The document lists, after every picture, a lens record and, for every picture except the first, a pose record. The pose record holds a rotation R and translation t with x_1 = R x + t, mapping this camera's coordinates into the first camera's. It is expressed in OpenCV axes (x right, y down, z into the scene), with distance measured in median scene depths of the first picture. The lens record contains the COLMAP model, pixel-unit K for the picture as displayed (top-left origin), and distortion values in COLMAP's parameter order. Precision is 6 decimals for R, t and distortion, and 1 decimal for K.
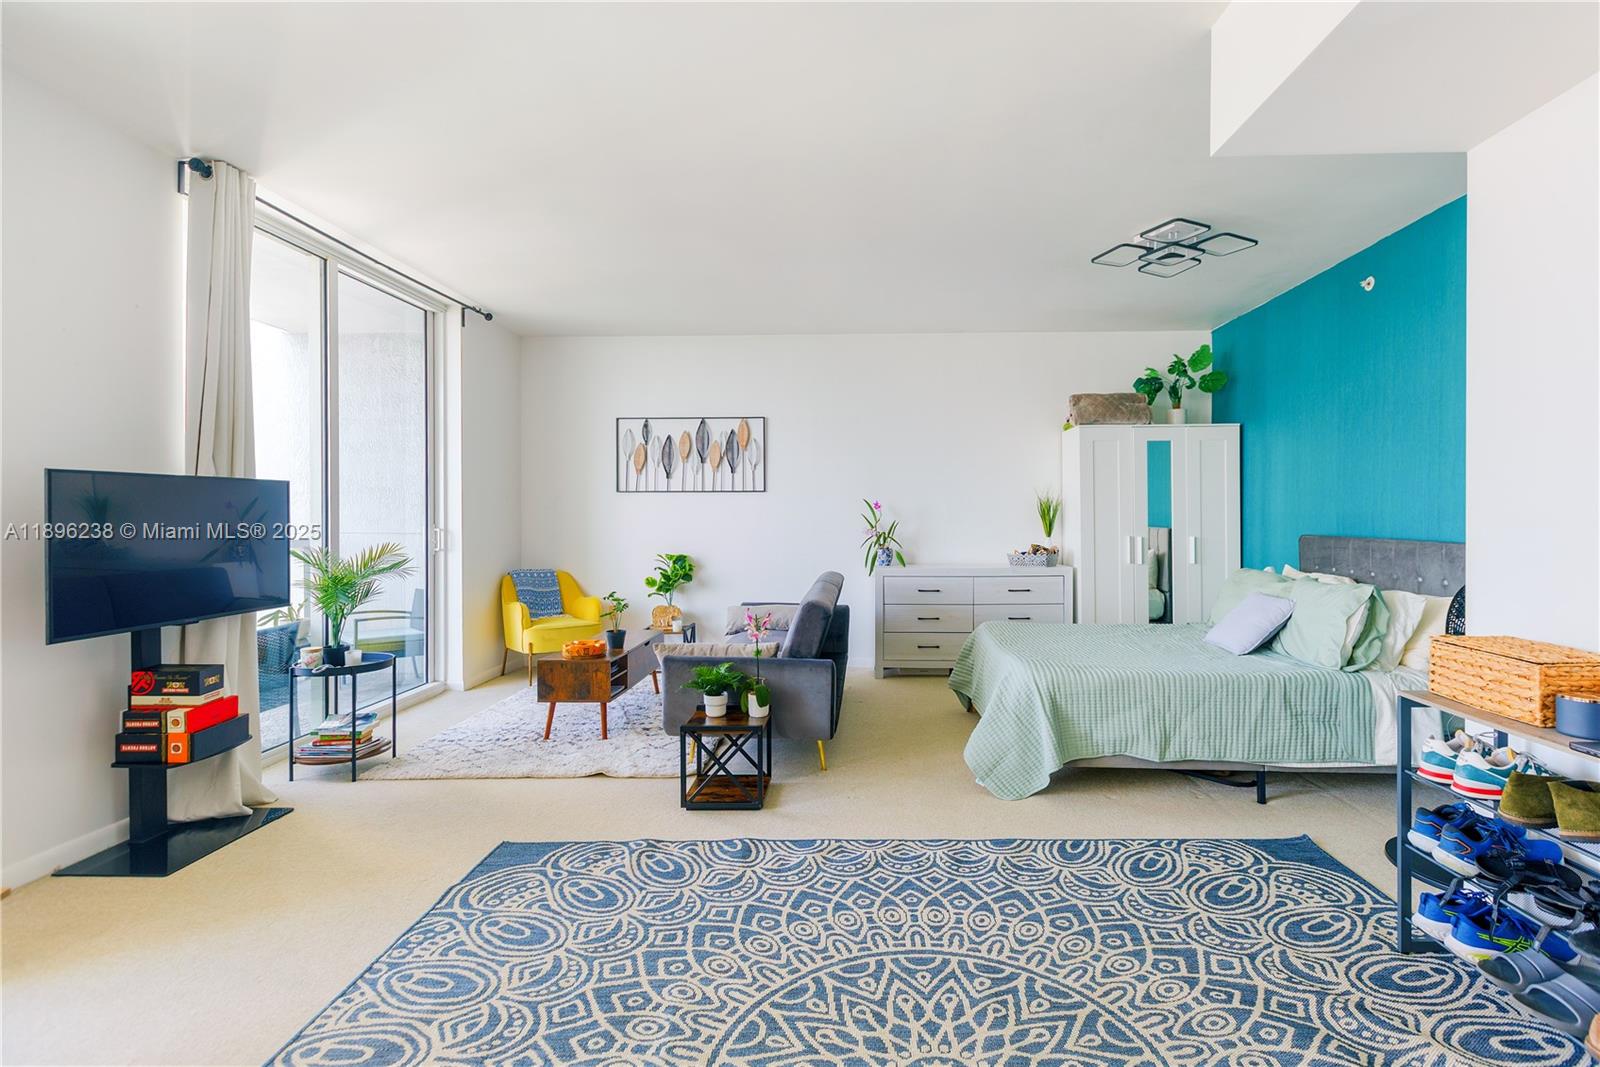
lens RADIAL K [[745.8, 0, 839.9], [0, 745.8, 526.2], [0, 0, 1]] dist [-0.003801, -0.000904]
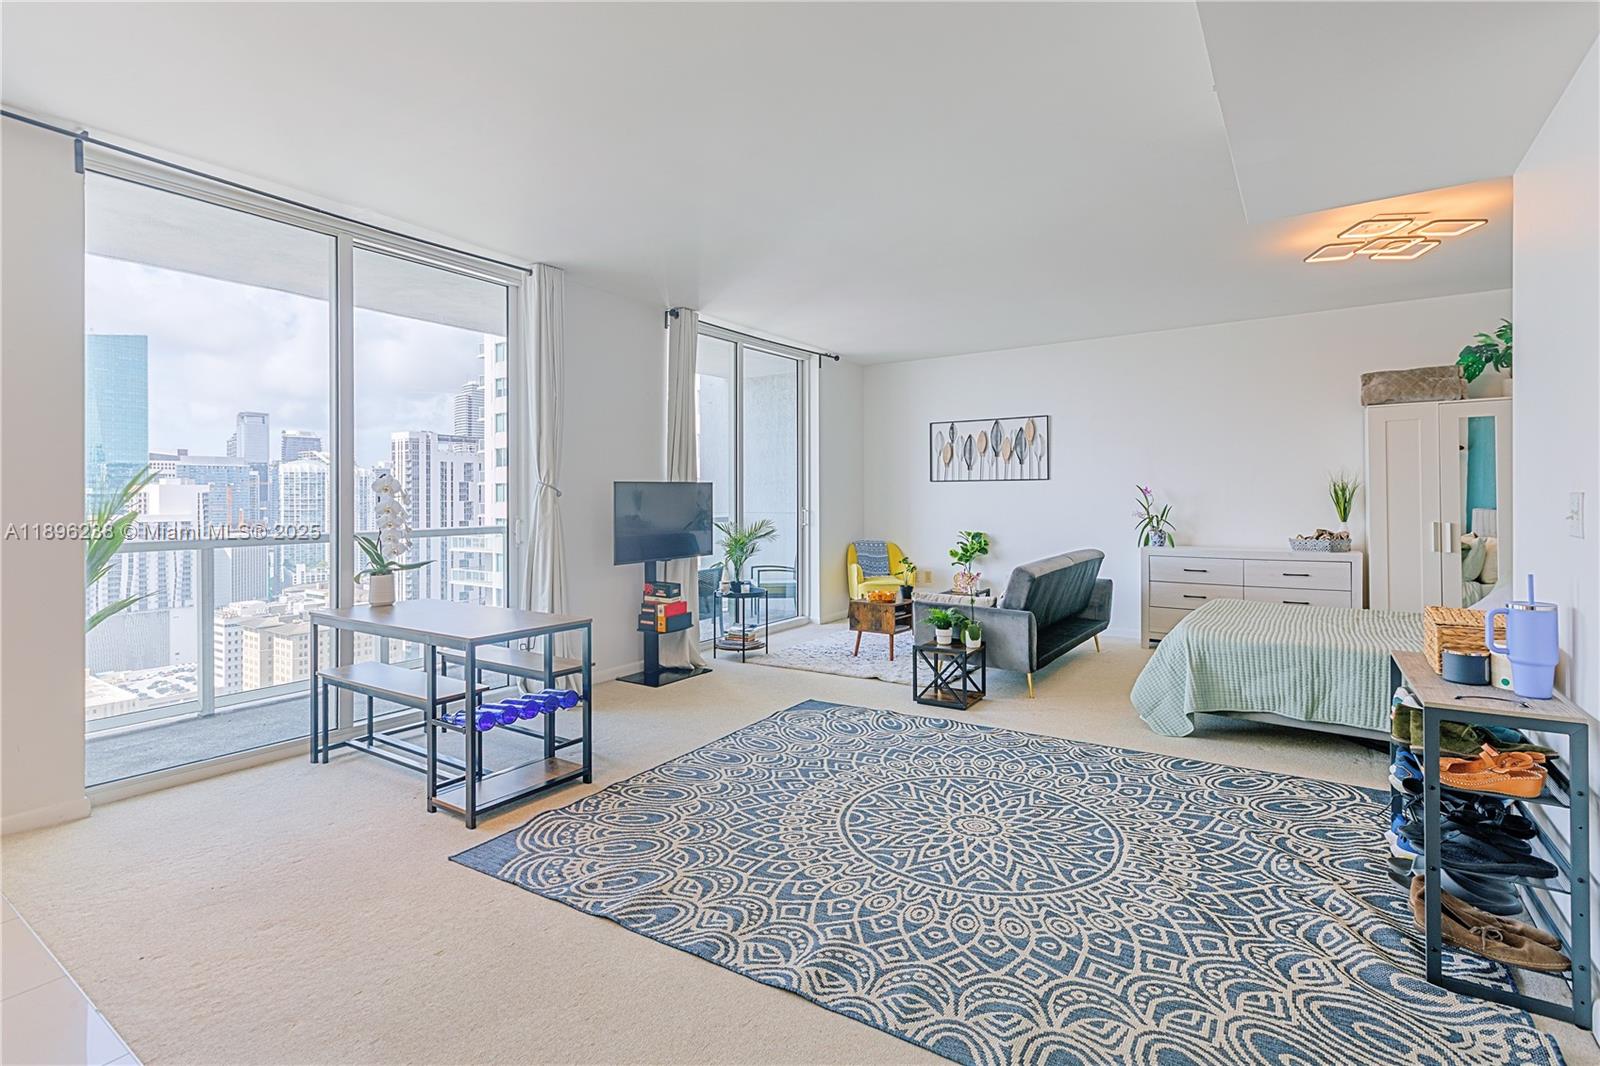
lens RADIAL K [[762.3, 0, 799.5], [0, 762.3, 493.9], [0, 0, 1]] dist [-0.000369, -0.000131]
pose [[0.846967, -0.005005, -0.531623, 0.400369], [-0.003252, 0.999888, -0.014595, -0.010340], [0.531636, 0.014090, 0.846856, -0.423983]]
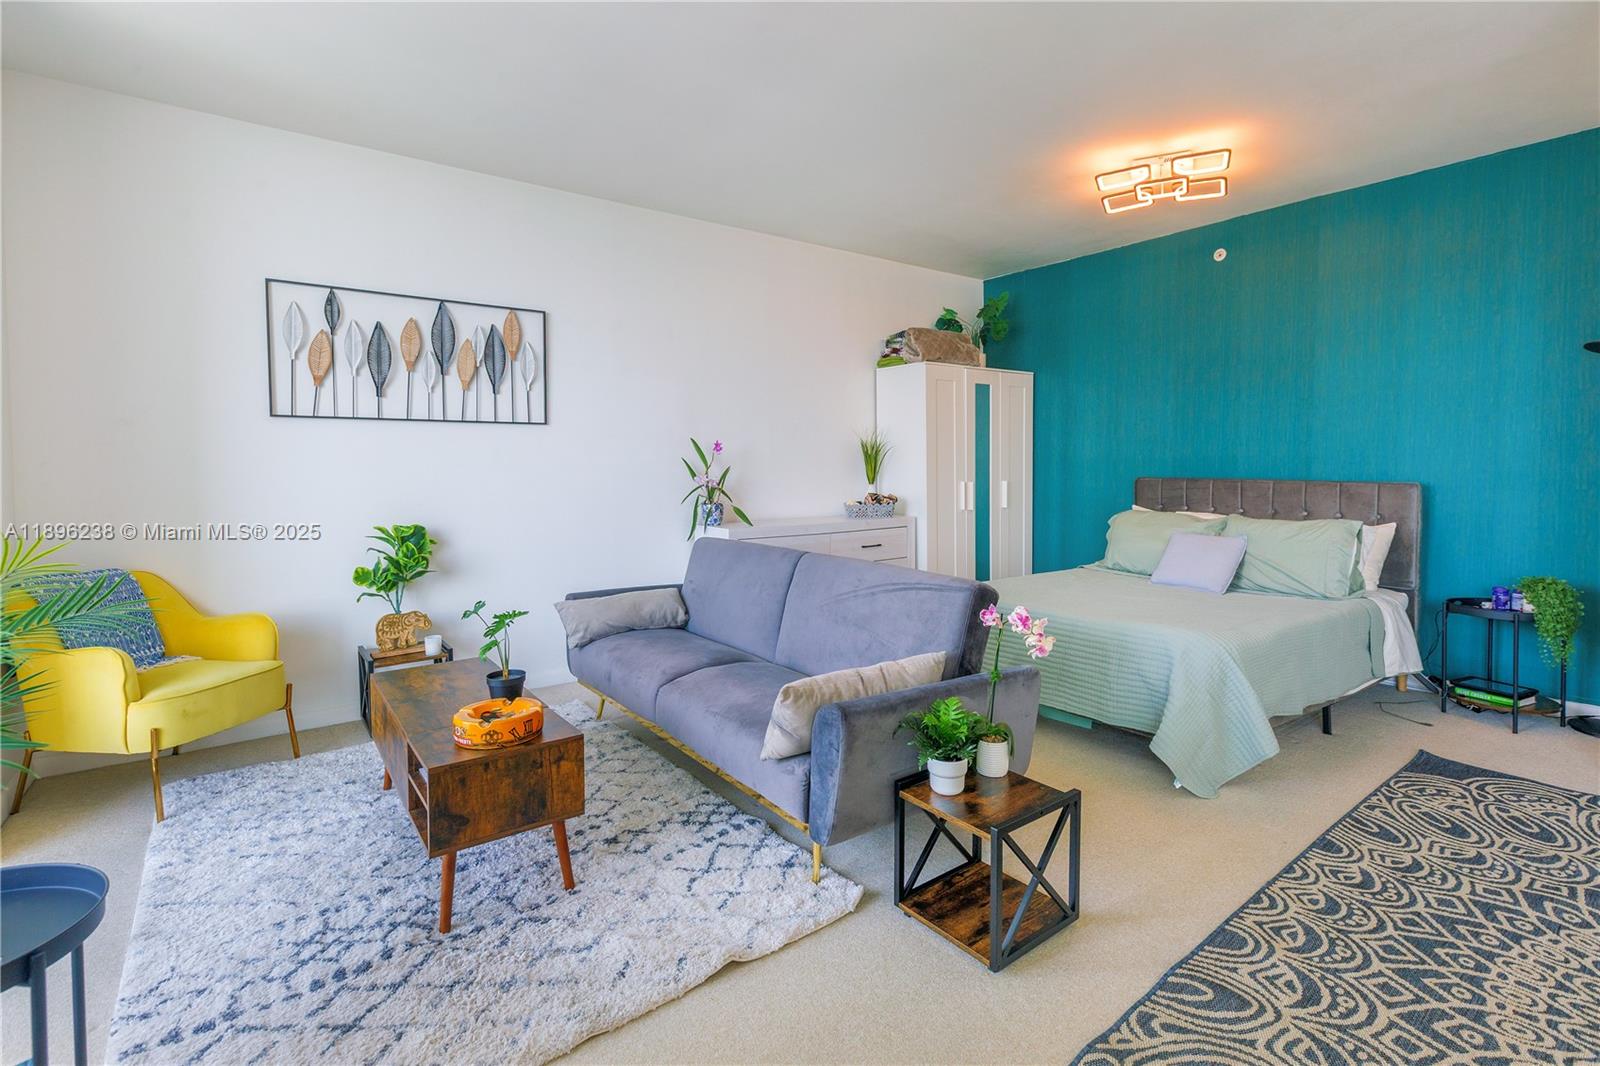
lens RADIAL K [[762.3, 0, 799.5], [0, 762.3, 493.9], [0, 0, 1]] dist [-0.000369, -0.000131]
pose [[0.776623, -0.027675, 0.629358, -0.702879], [0.012215, 0.999508, 0.028879, -0.002493], [-0.629848, -0.014740, 0.776579, 0.649773]]
